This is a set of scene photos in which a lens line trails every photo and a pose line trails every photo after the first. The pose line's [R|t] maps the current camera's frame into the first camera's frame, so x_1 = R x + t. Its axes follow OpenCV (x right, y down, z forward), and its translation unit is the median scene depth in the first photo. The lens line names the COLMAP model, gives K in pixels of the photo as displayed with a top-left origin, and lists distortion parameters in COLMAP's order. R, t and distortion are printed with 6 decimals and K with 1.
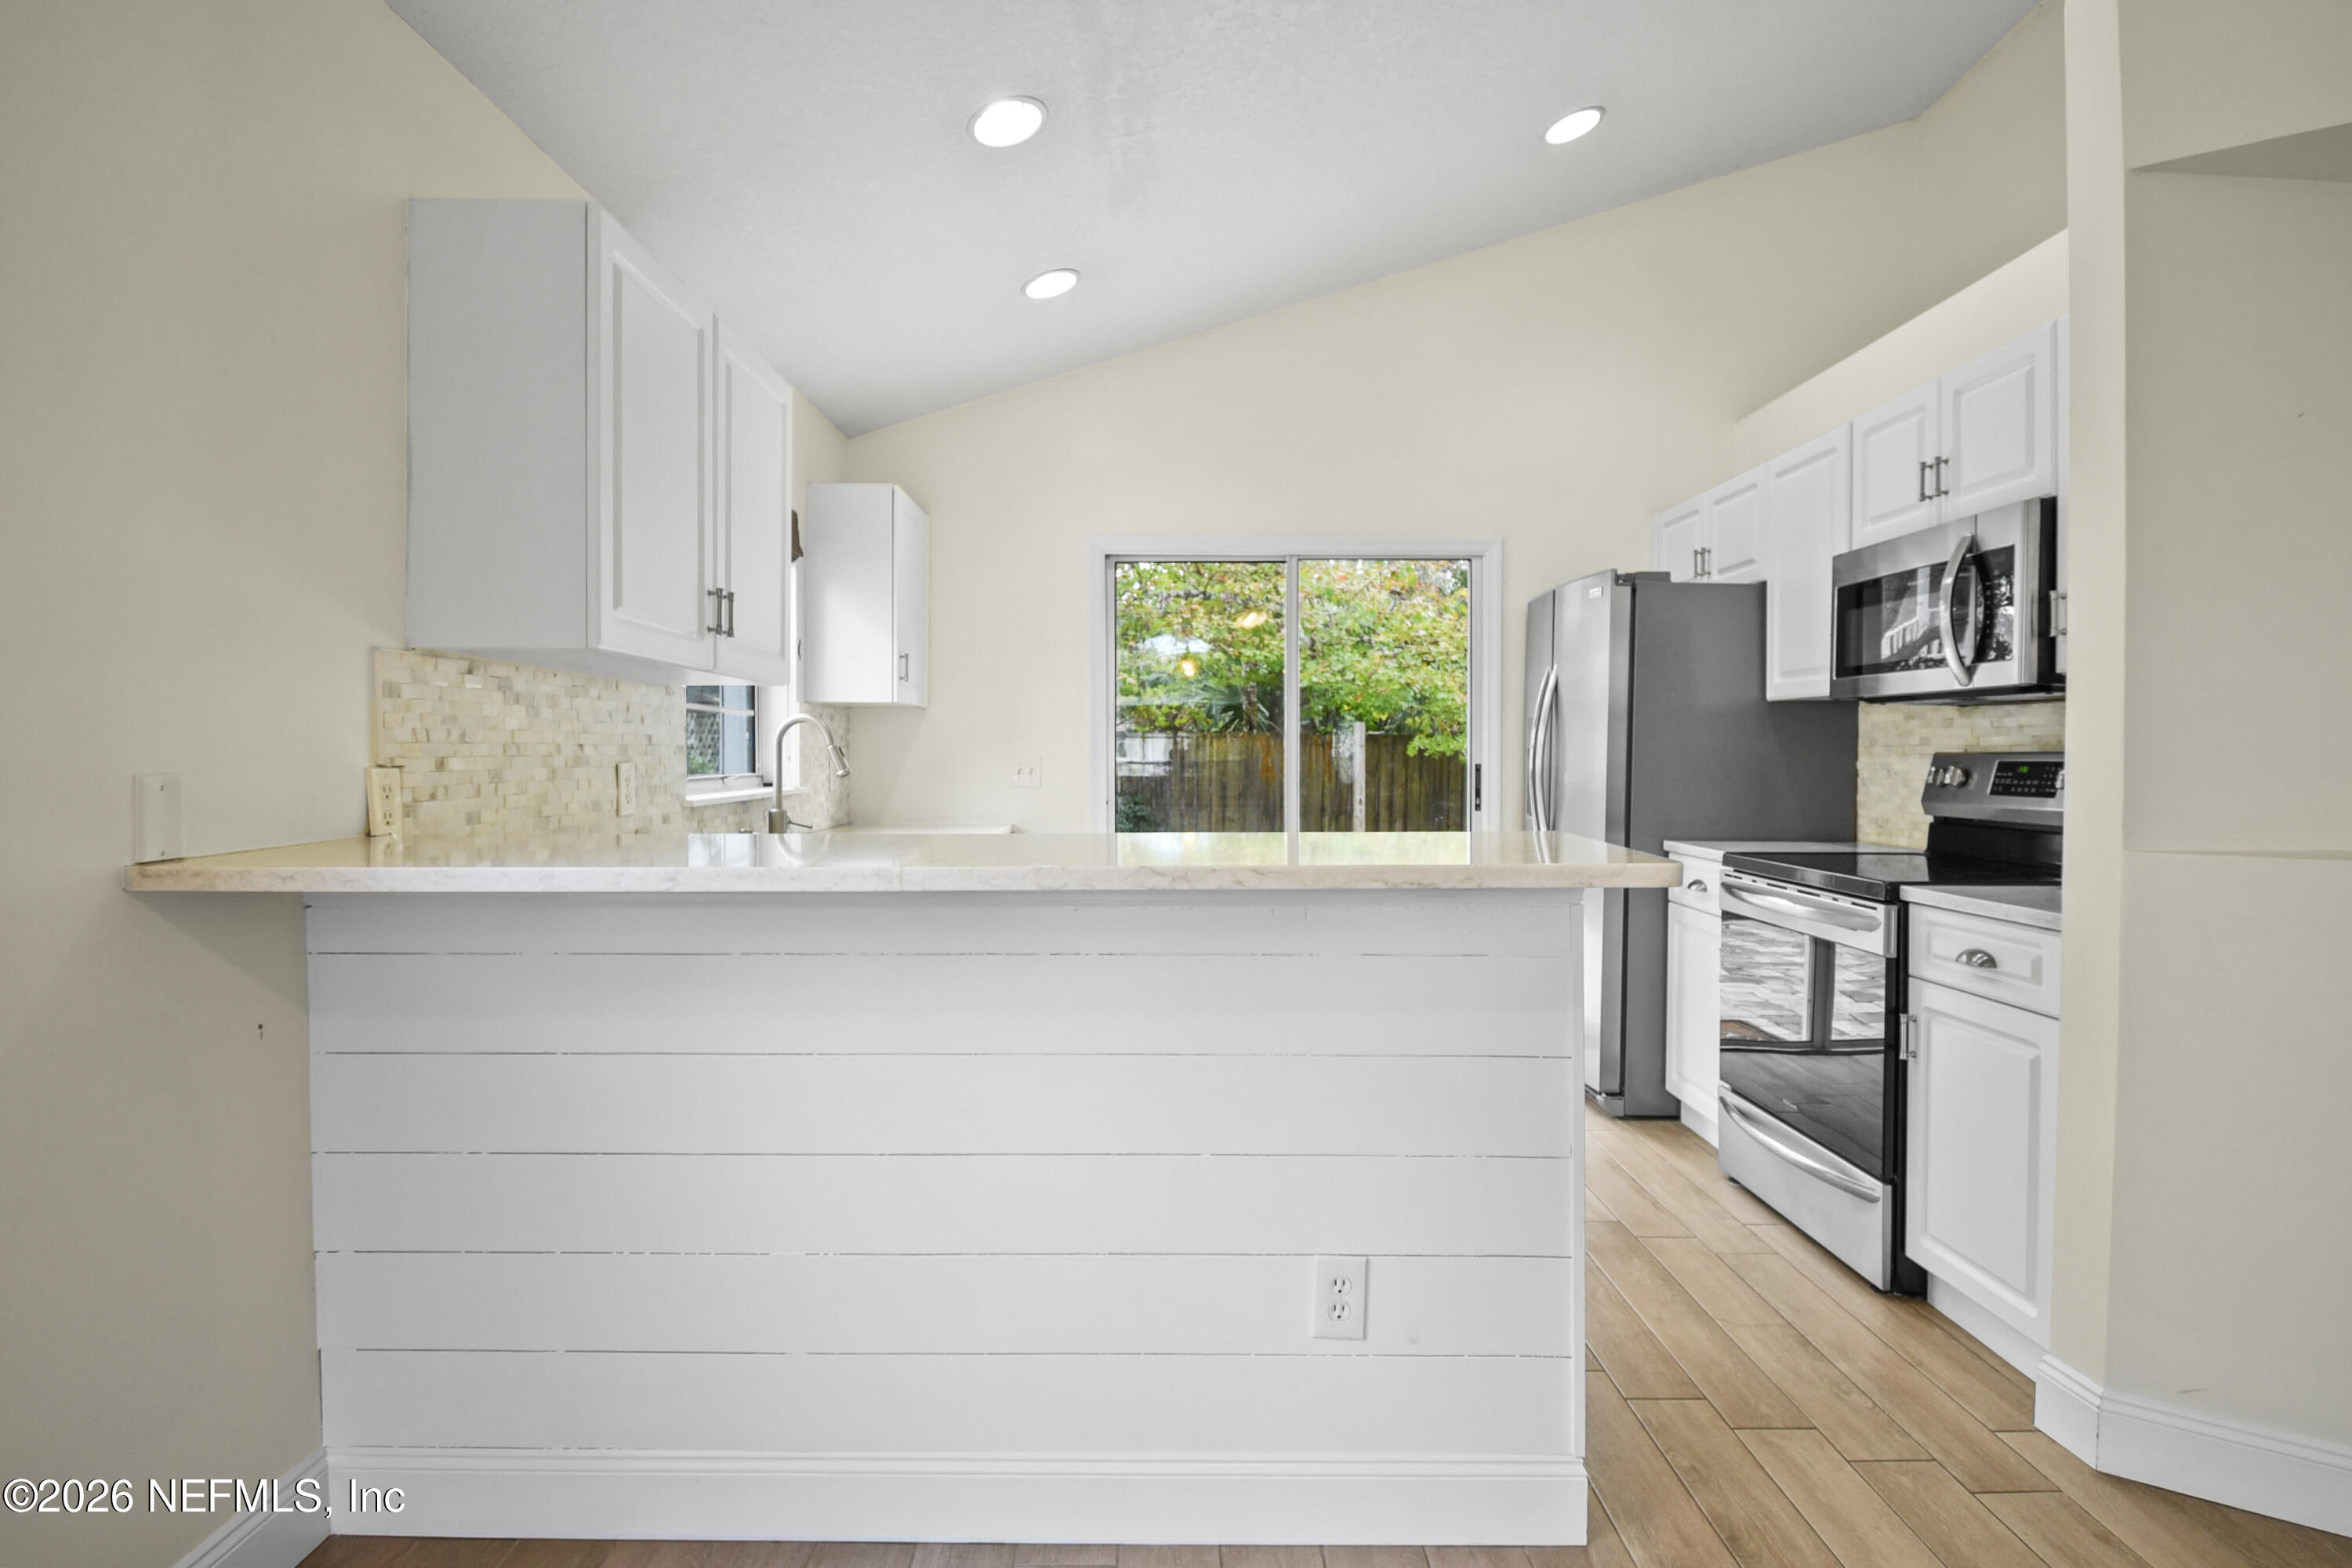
lens RADIAL K [[1177.0, 0, 1182.0], [0, 1177.0, 784.2], [0, 0, 1]] dist [-0.017348, -0.007209]
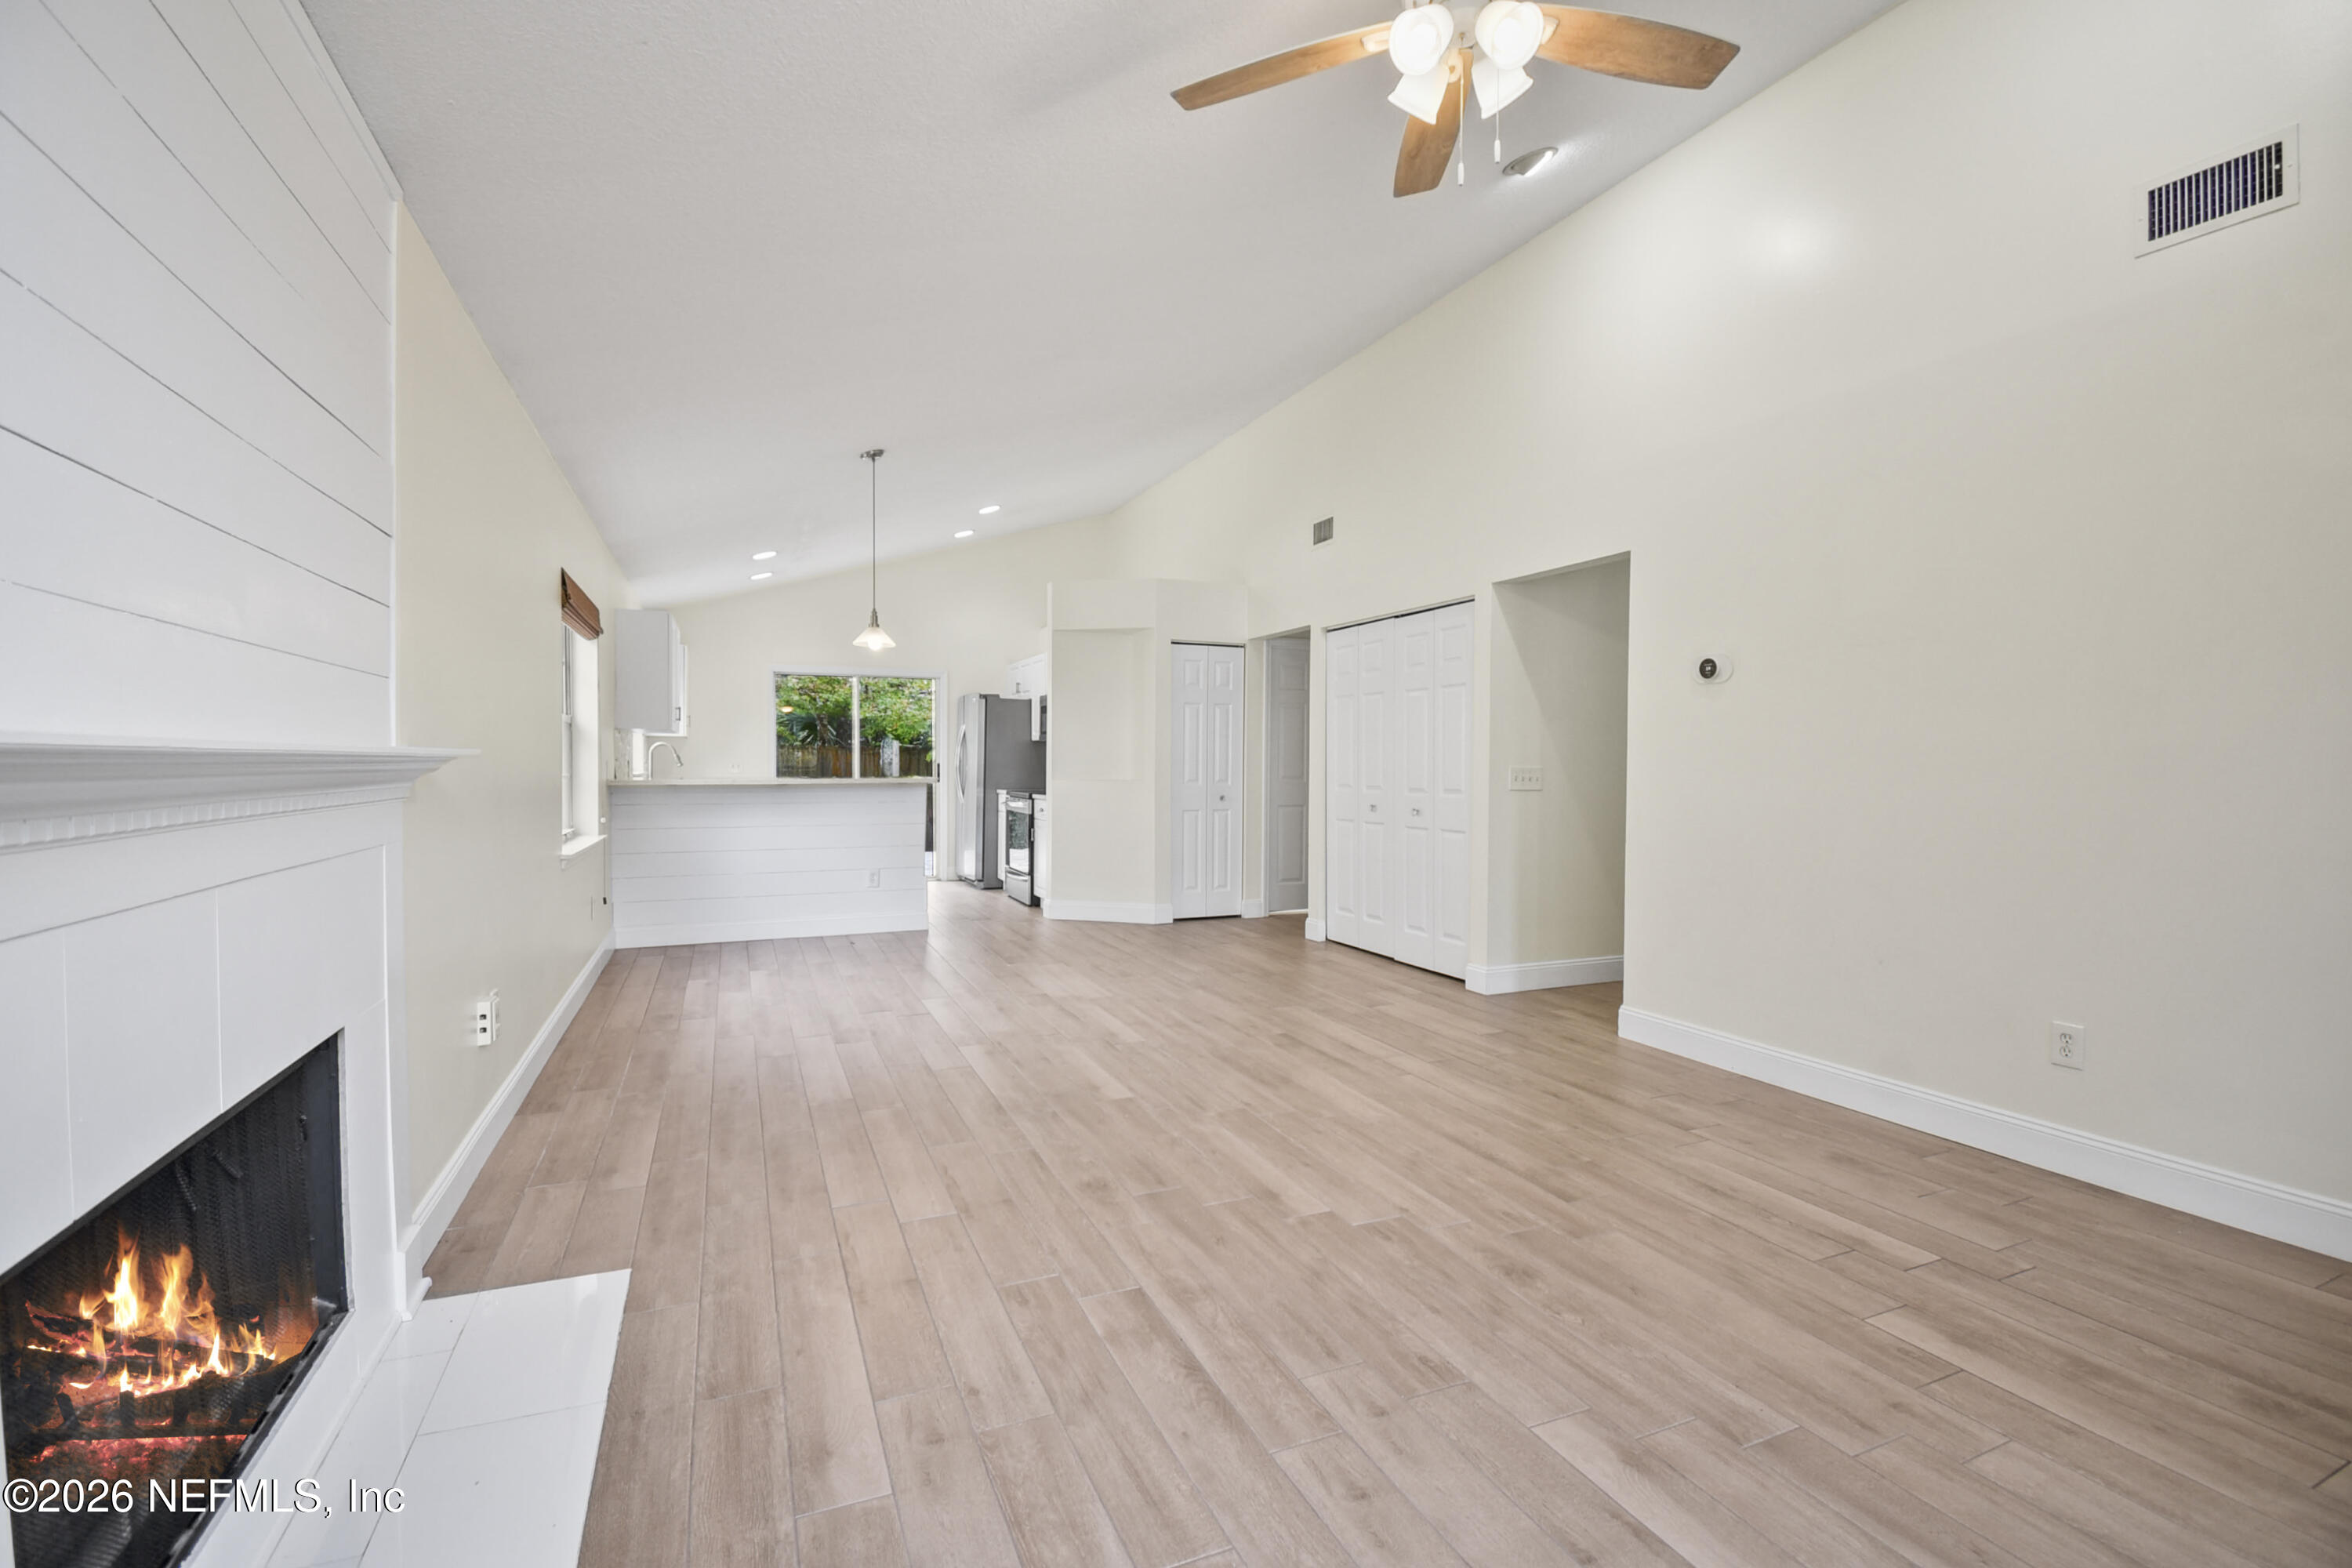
lens RADIAL K [[1048.0, 0, 1177.2], [0, 1048.0, 772.8], [0, 0, 1]] dist [0.000397, -0.008871]
pose [[0.921496, -0.000833, 0.388387, -0.254269], [0.006460, 0.999892, -0.013183, 0.065222], [-0.388334, 0.014657, 0.921402, -2.256406]]
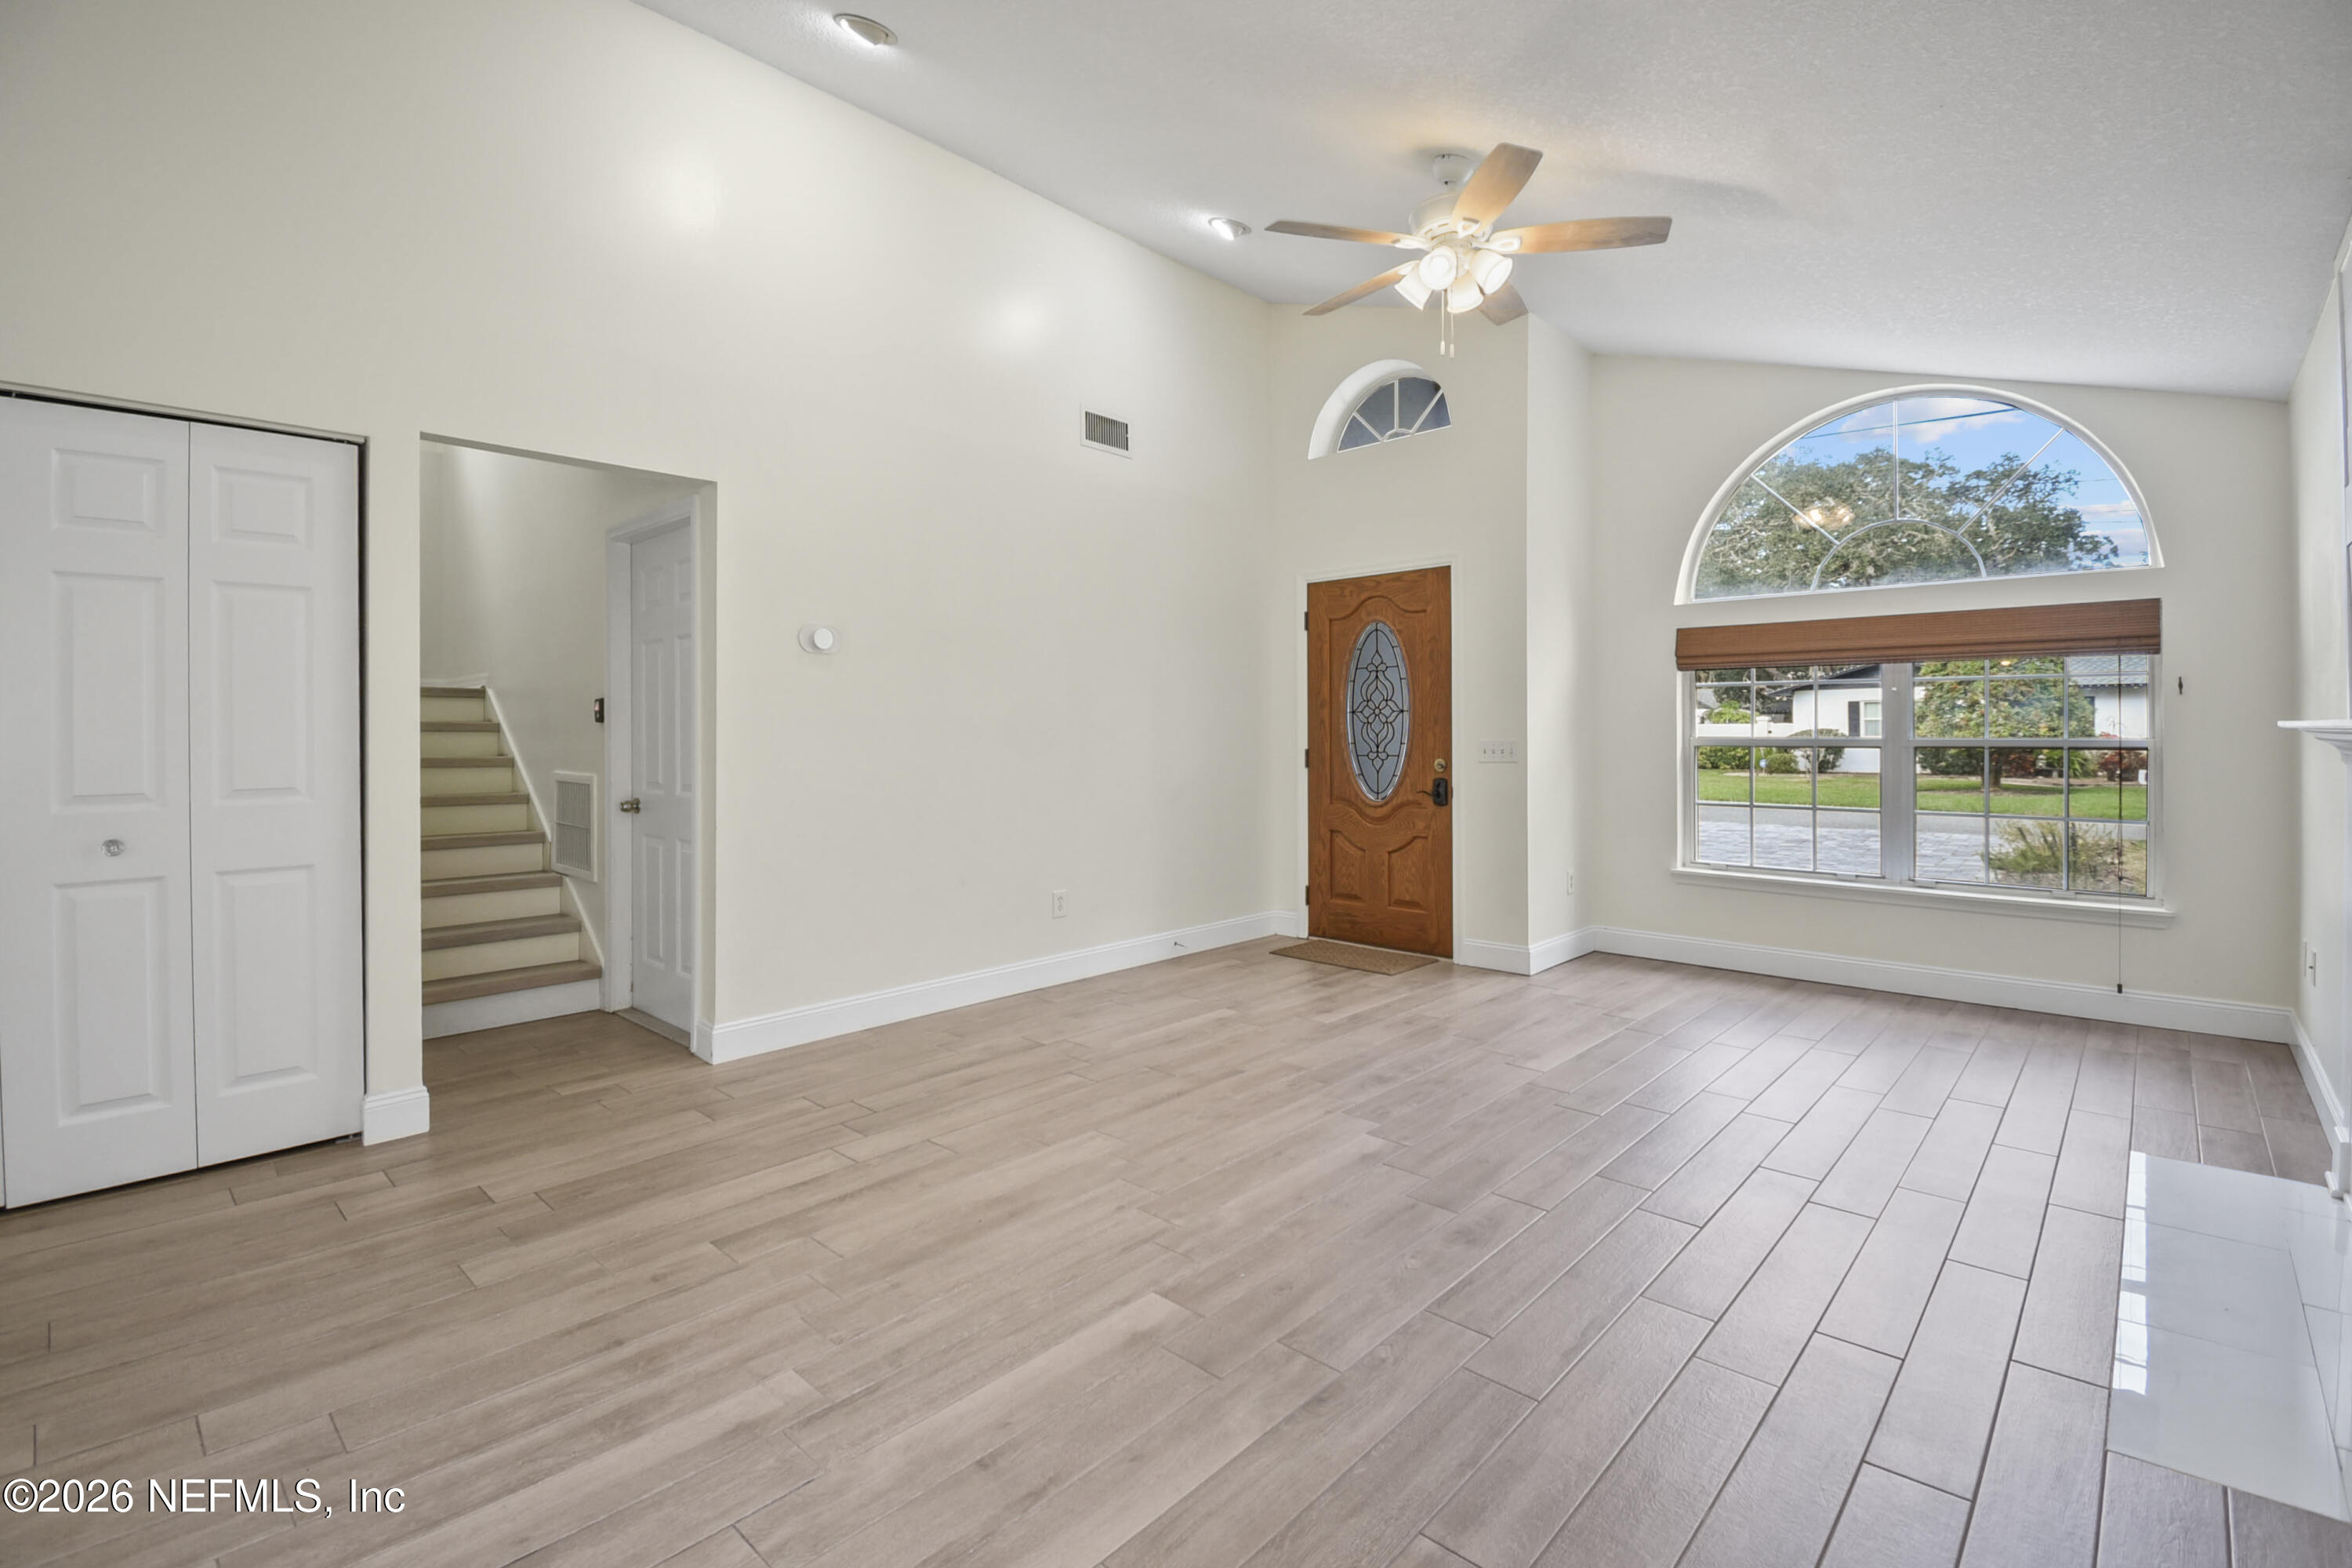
lens RADIAL K [[1048.0, 0, 1172.8], [0, 1048.0, 735.3], [0, 0, 1]] dist [0.000397, -0.008871]
pose [[-0.729557, -0.001013, 0.683919, -0.358173], [0.020735, 0.999506, 0.023599, 0.007474], [-0.683605, 0.031398, -0.729176, -0.205892]]
